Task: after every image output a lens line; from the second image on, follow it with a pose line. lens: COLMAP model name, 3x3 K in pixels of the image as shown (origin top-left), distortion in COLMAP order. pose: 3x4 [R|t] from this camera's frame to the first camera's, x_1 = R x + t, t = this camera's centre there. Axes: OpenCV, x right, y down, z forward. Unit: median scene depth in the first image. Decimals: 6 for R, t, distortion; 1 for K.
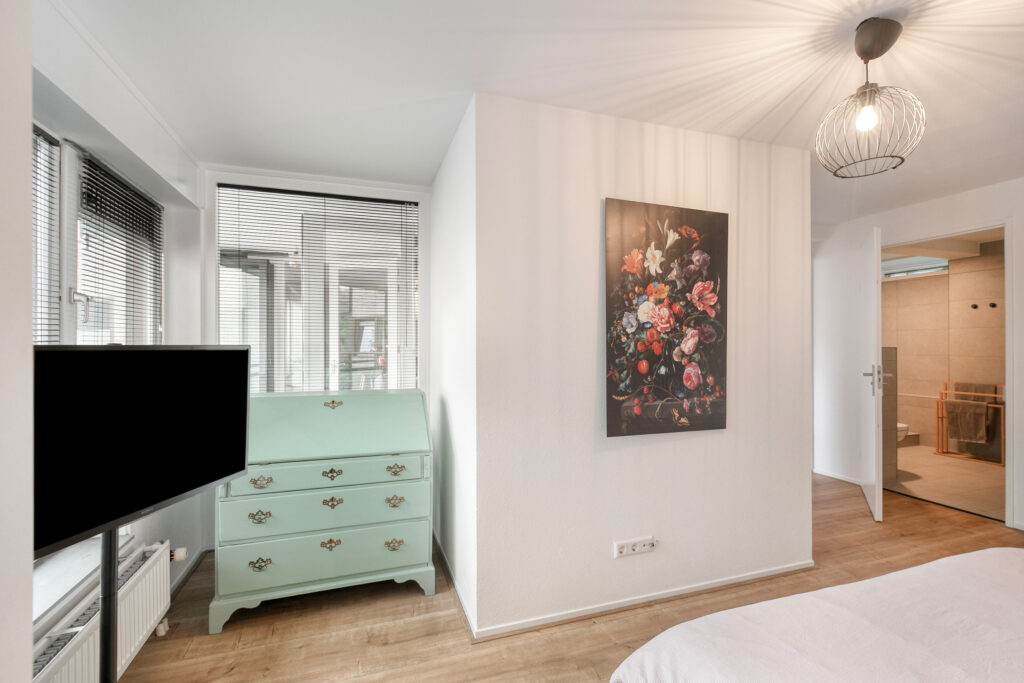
lens RADIAL K [[451.5, 0, 509.0], [0, 451.5, 341.3], [0, 0, 1]] dist [-0.001422, -0.001071]
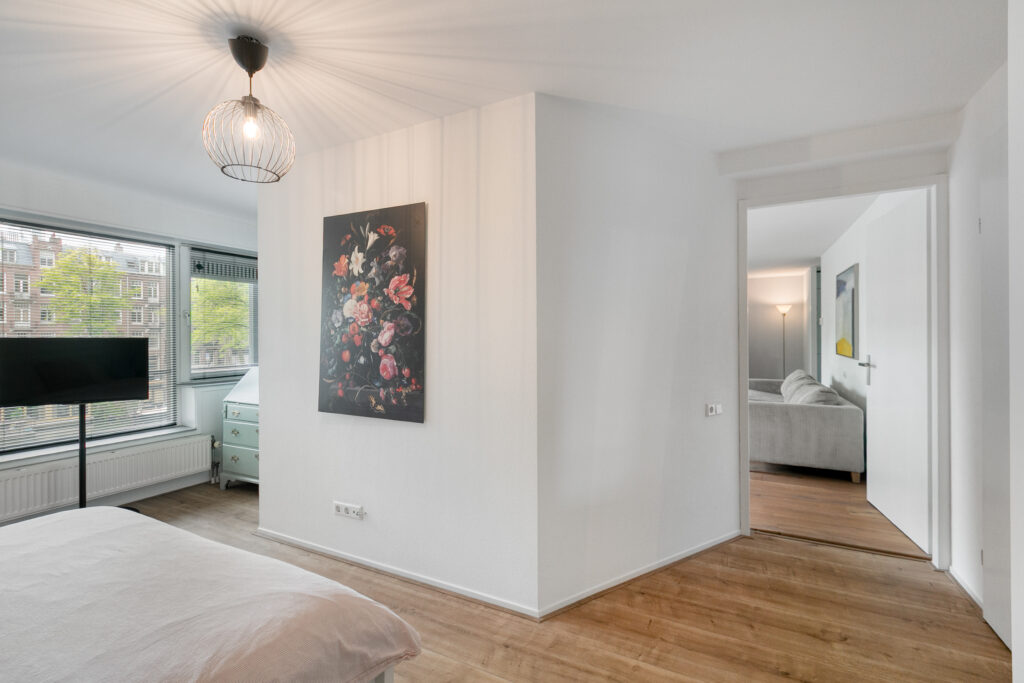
lens RADIAL K [[451.5, 0, 510.4], [0, 451.5, 340.0], [0, 0, 1]] dist [-0.001422, -0.001071]
pose [[0.701960, 0.002544, -0.712211, 1.365748], [0.001380, 0.999987, 0.004932, 0.009464], [0.712215, -0.004445, 0.701948, 0.470159]]
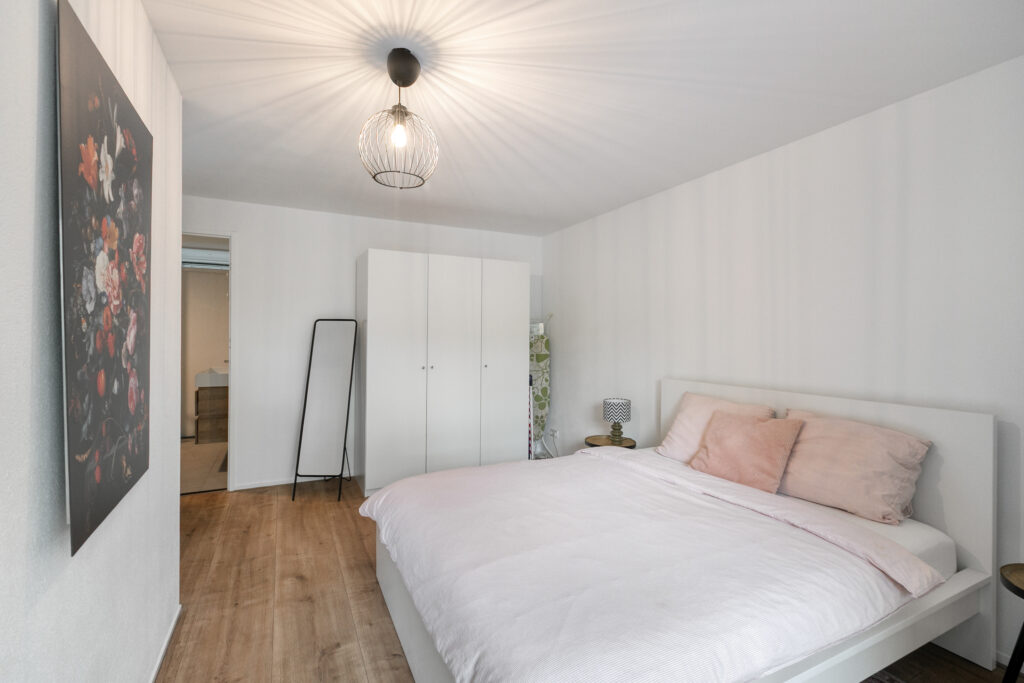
lens RADIAL K [[451.5, 0, 509.6], [0, 451.5, 337.5], [0, 0, 1]] dist [-0.001422, -0.001071]
pose [[-0.145964, 0.001995, 0.989288, -0.241716], [-0.009167, 0.999952, -0.003369, 0.004100], [-0.989247, -0.009561, -0.145939, 0.610804]]
